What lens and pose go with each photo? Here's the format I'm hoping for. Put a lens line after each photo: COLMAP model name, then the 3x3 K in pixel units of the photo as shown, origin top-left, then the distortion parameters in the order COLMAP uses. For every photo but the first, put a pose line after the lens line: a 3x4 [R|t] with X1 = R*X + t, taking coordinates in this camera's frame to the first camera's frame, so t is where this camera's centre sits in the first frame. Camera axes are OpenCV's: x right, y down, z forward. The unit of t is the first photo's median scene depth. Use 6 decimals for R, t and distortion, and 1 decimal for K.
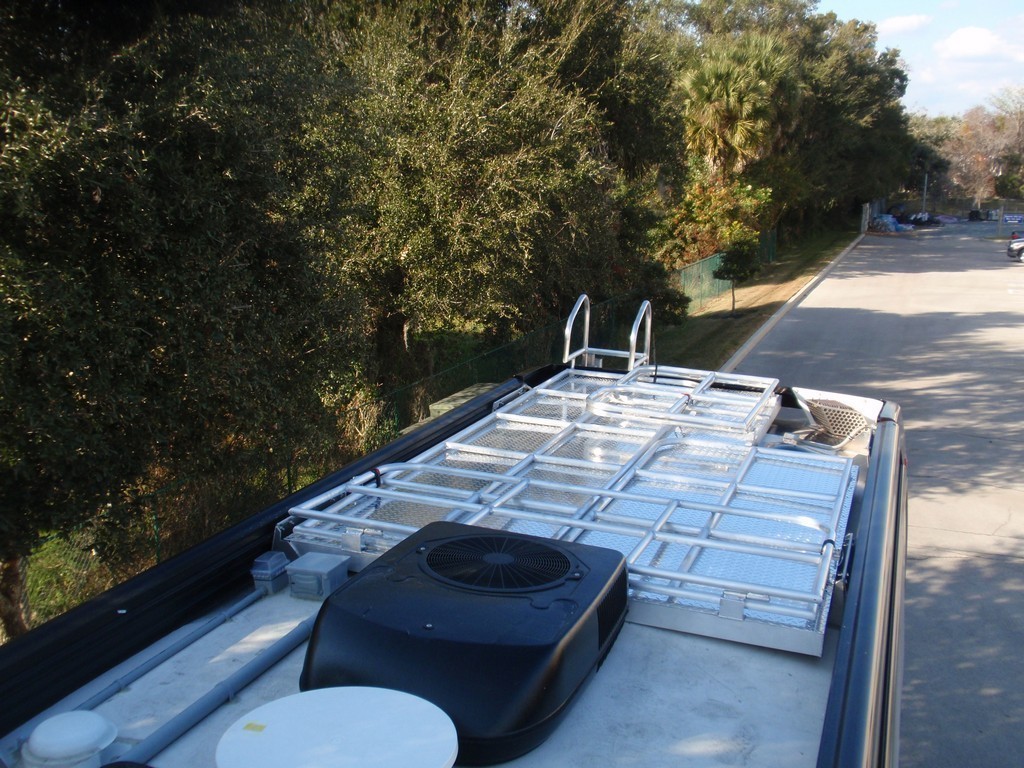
lens RADIAL K [[1108.3, 0, 486.4], [0, 1108.3, 395.9], [0, 0, 1]] dist [-0.017538, 0.000000]
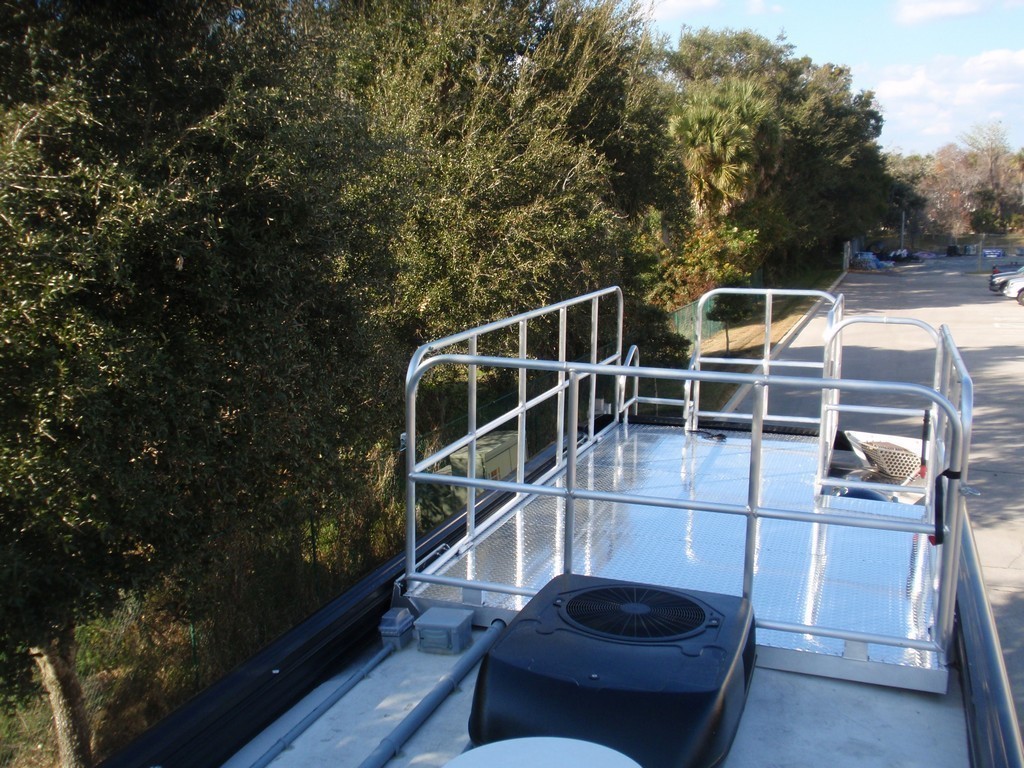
lens RADIAL K [[1108.3, 0, 489.7], [0, 1108.3, 395.8], [0, 0, 1]] dist [-0.017538, 0.000000]
pose [[0.999482, -0.026038, 0.018894, -0.034483], [0.026782, 0.998830, -0.040258, -0.003580], [-0.017823, 0.040743, 0.999011, -0.010797]]
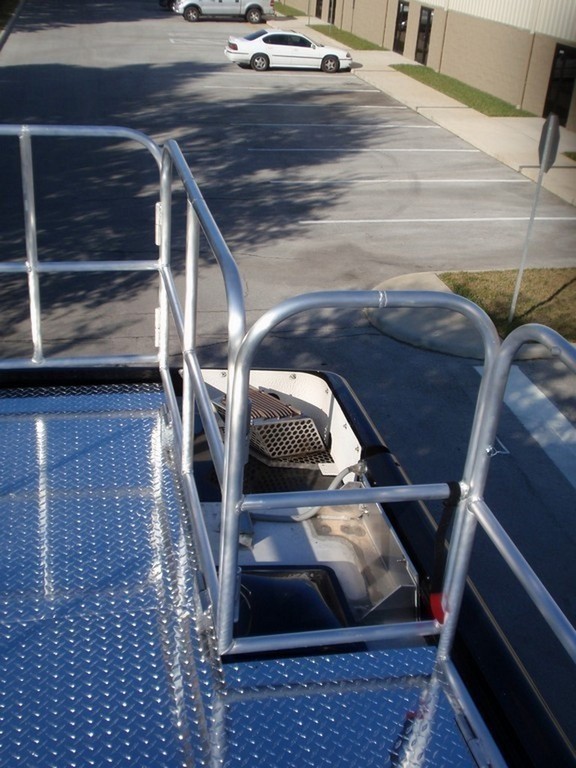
lens RADIAL K [[901.4, 0, 283.2], [0, 901.4, 371.2], [0, 0, 1]] dist [-0.018172, 0.000000]
pose [[0.832800, -0.213997, 0.510538, 0.036268], [0.070410, 0.955716, 0.285743, -0.068213], [-0.549078, -0.202019, 0.810988, 0.277421]]
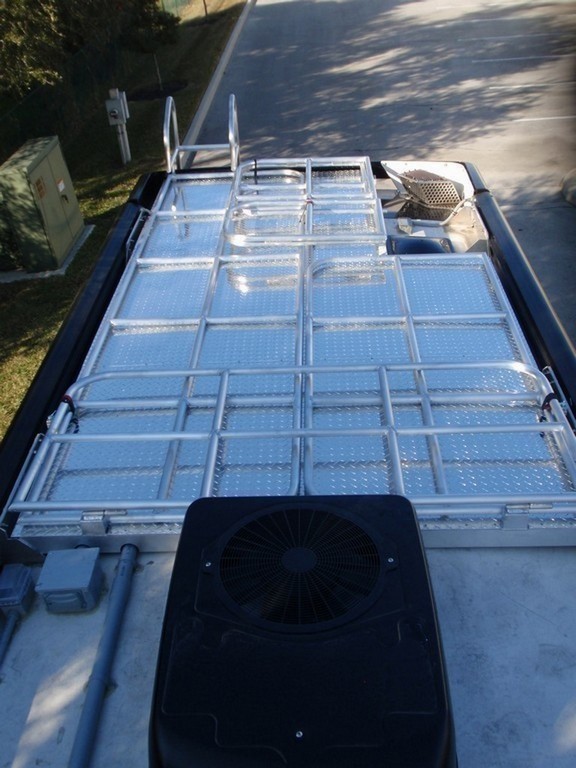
lens RADIAL K [[831.2, 0, 272.5], [0, 831.2, 368.7], [0, 0, 1]] dist [-0.017538, 0.000000]
pose [[0.941947, -0.241856, 0.232899, -0.031682], [0.152230, 0.925878, 0.345797, -0.057121], [-0.299269, -0.290268, 0.908946, 0.108524]]
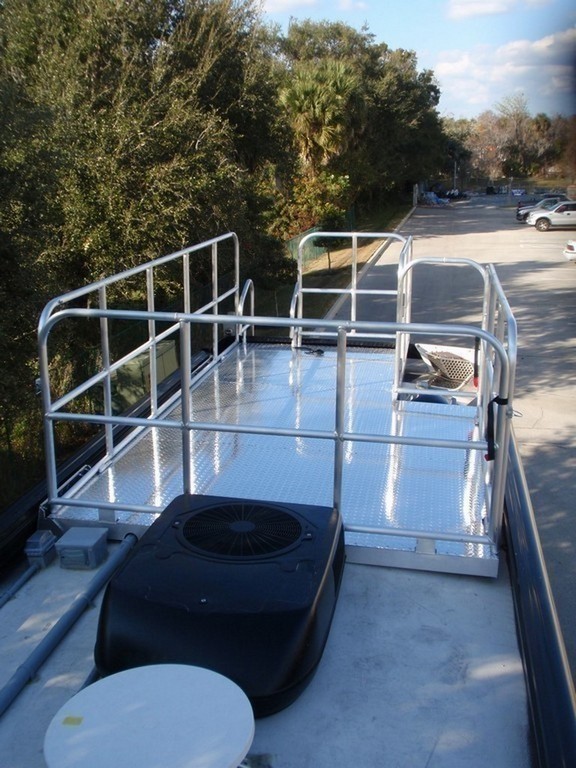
lens RADIAL K [[831.2, 0, 276.8], [0, 831.2, 374.0], [0, 0, 1]] dist [-0.017538, 0.000000]
pose [[0.984887, -0.070907, 0.158018, -0.020626], [0.063637, 0.996689, 0.050607, -0.015649], [-0.161083, -0.039787, 0.986139, 0.025677]]
